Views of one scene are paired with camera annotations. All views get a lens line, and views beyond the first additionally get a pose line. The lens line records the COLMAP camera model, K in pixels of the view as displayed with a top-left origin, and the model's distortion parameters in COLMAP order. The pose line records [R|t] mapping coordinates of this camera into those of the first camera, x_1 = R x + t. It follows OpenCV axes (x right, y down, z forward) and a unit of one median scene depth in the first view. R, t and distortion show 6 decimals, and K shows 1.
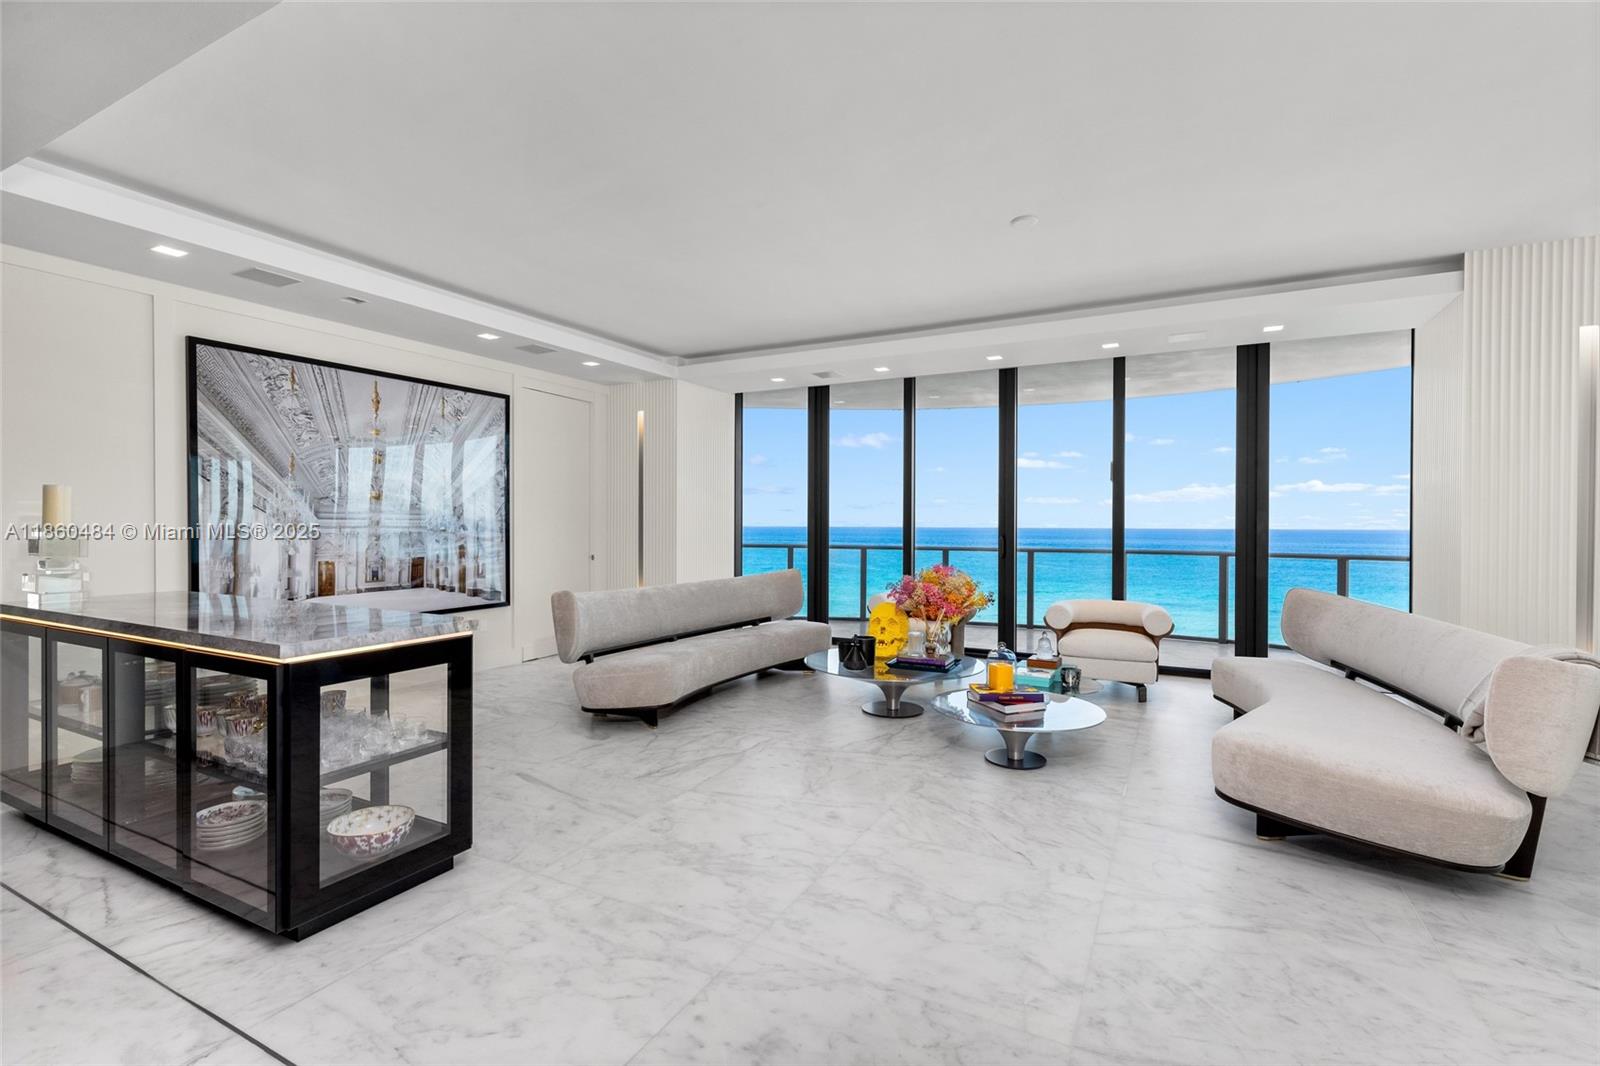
lens RADIAL K [[724.0, 0, 795.6], [0, 724.0, 520.3], [0, 0, 1]] dist [0.002253, -0.000324]
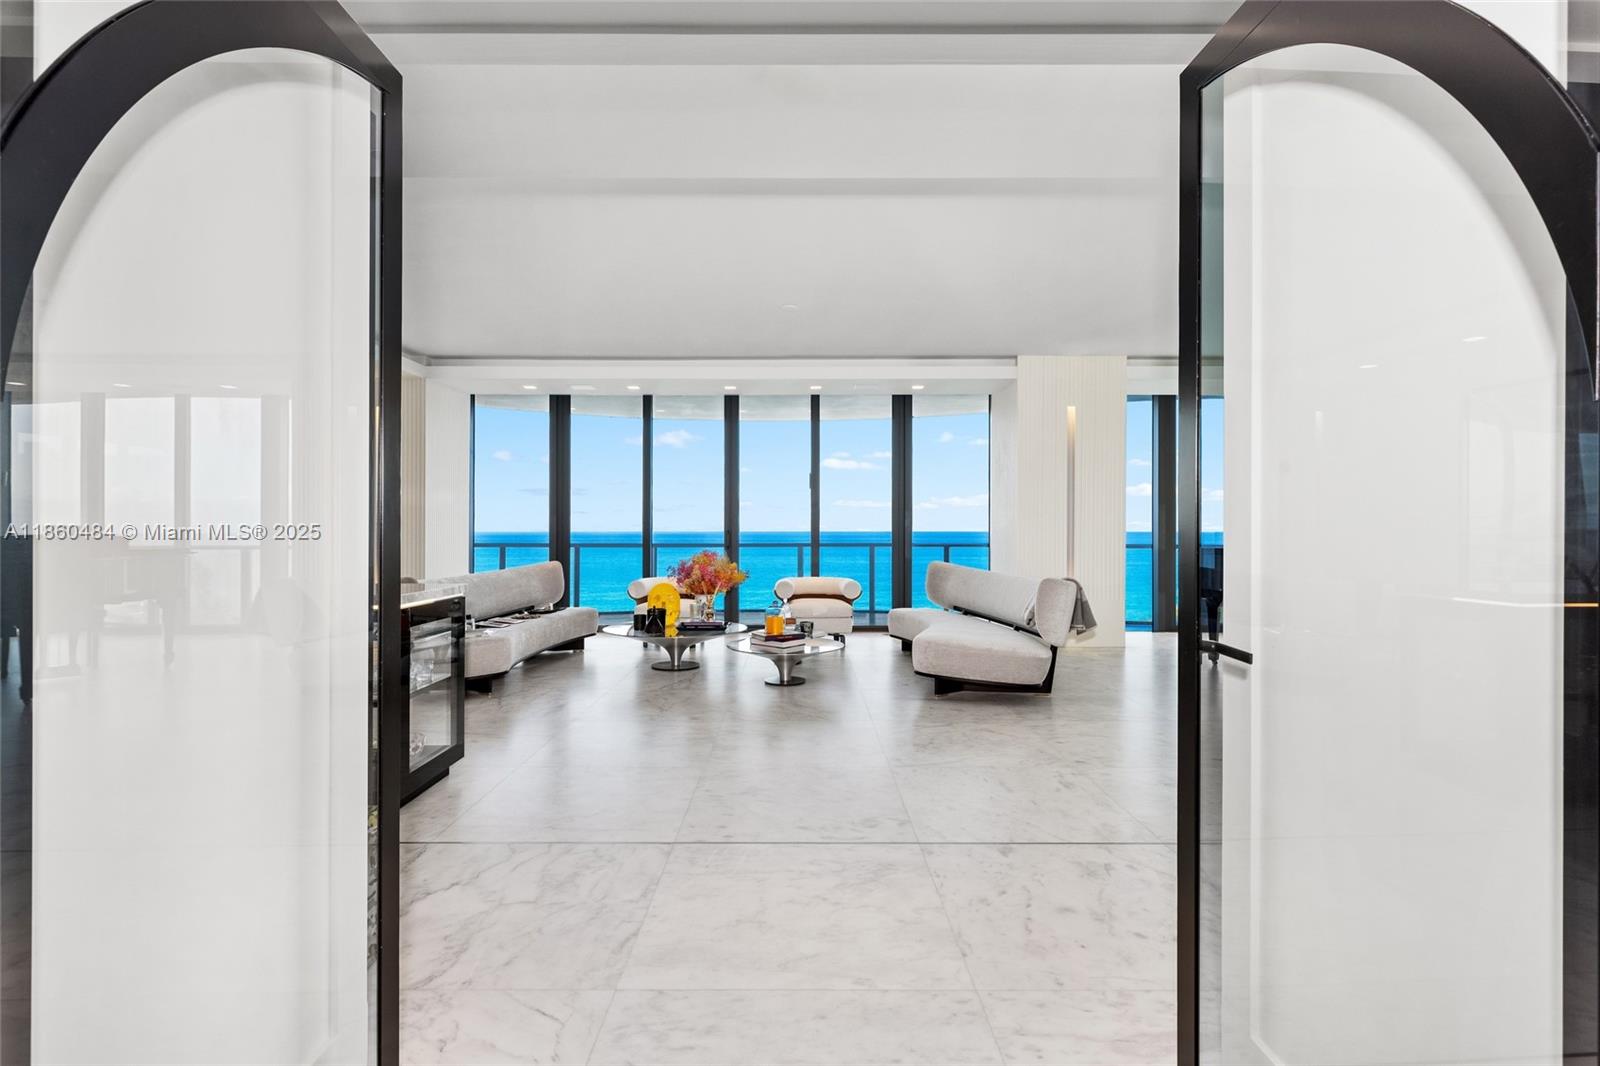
lens RADIAL K [[724.0, 0, 807.5], [0, 724.0, 529.0], [0, 0, 1]] dist [0.002253, -0.000324]
pose [[0.887434, -0.007312, 0.460877, -0.253103], [0.004266, 0.999962, 0.007651, 0.014435], [-0.460915, -0.004823, 0.887431, -0.232169]]
